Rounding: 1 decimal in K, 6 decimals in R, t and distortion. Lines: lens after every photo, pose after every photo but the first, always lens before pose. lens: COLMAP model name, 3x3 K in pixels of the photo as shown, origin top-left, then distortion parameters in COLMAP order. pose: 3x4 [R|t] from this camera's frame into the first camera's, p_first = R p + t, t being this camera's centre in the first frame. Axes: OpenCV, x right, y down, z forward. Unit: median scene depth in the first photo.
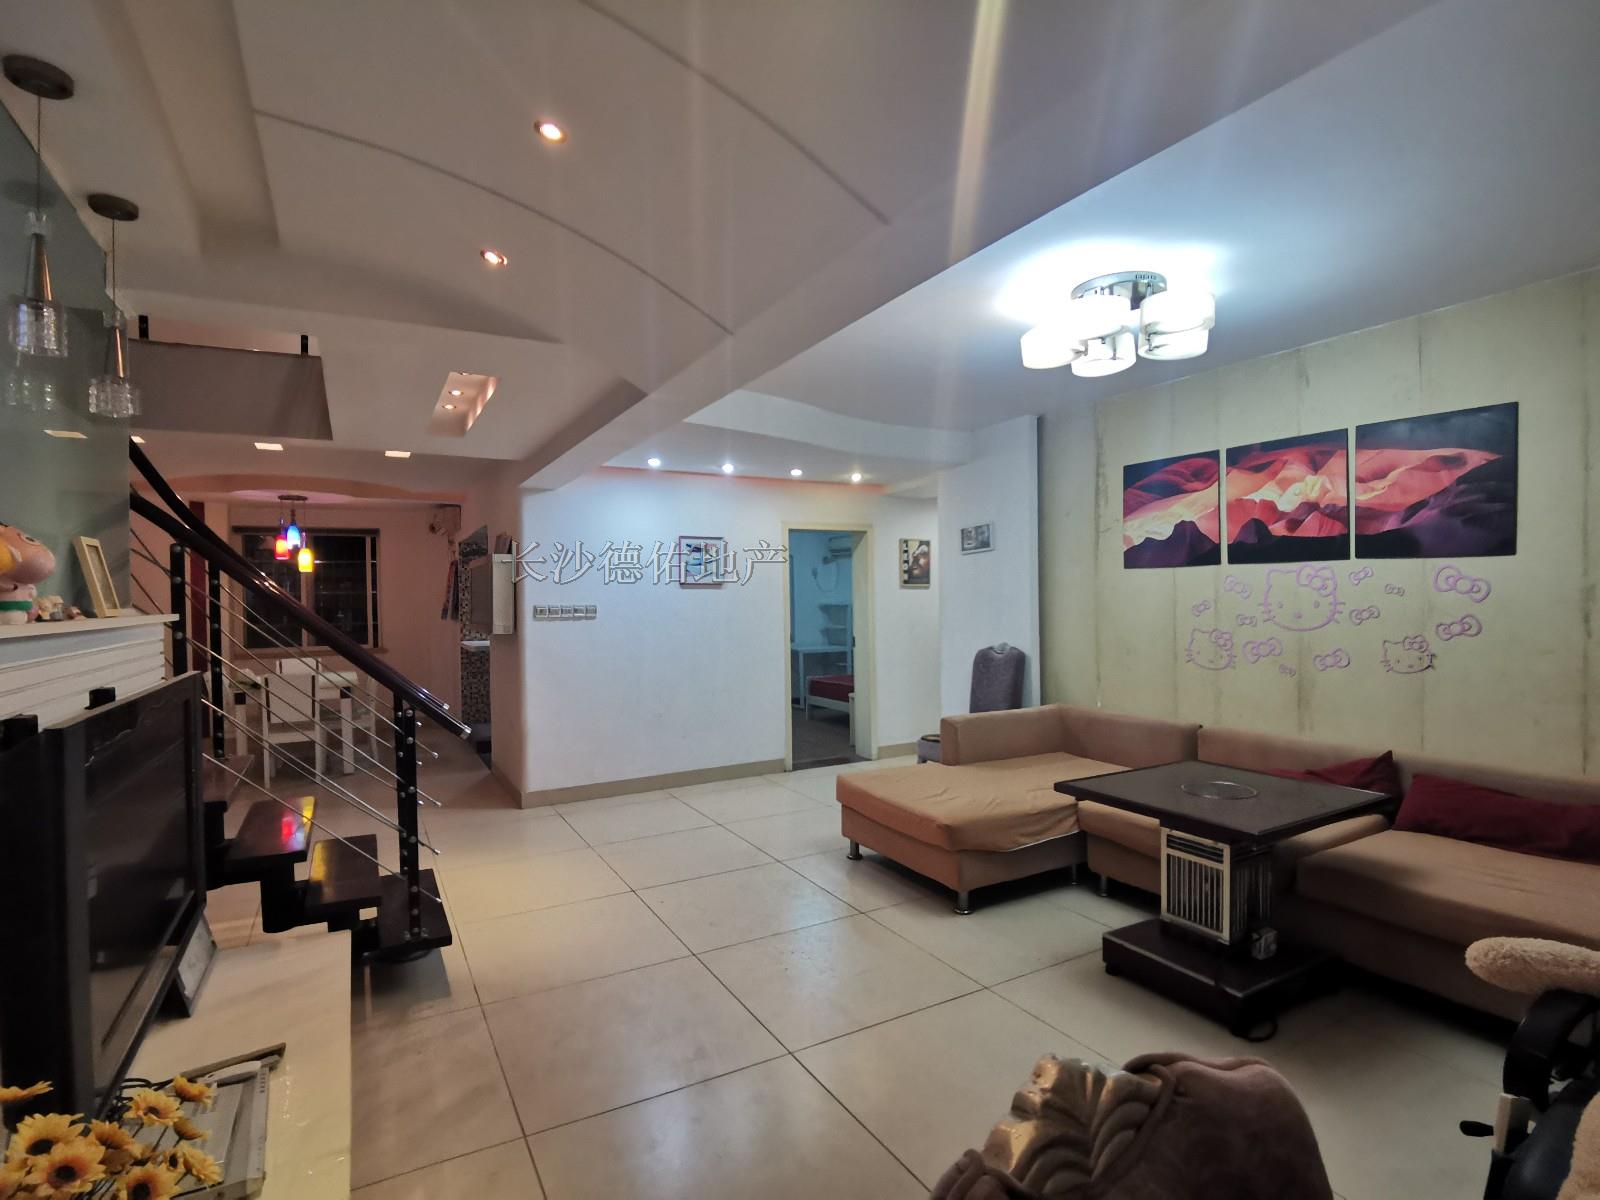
lens RADIAL K [[786.4, 0, 809.1], [0, 786.4, 601.2], [0, 0, 1]] dist [-0.046555, -0.005035]
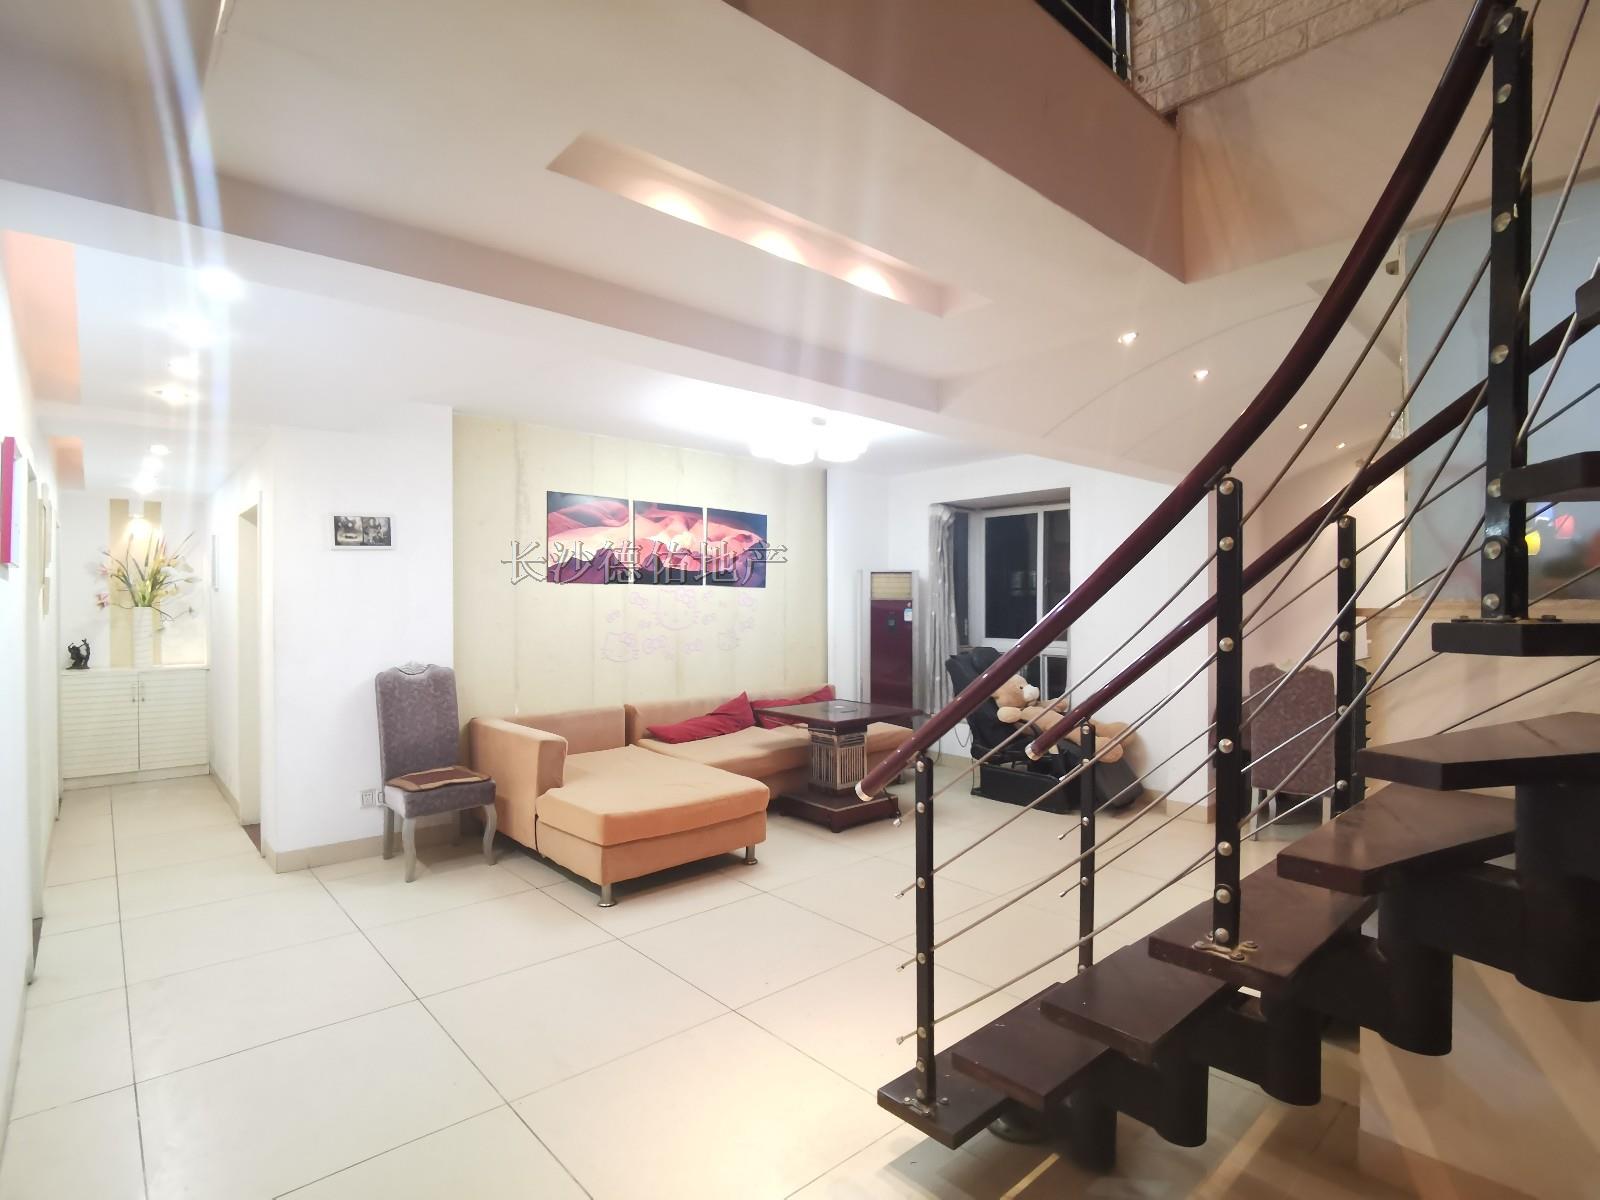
lens RADIAL K [[786.4, 0, 792.5], [0, 786.4, 591.1], [0, 0, 1]] dist [-0.046555, -0.005035]
pose [[-0.217002, 0.032974, 0.975614, -0.859733], [0.011124, 0.999448, -0.031305, 0.010961], [-0.976108, 0.004059, -0.217249, 1.010503]]
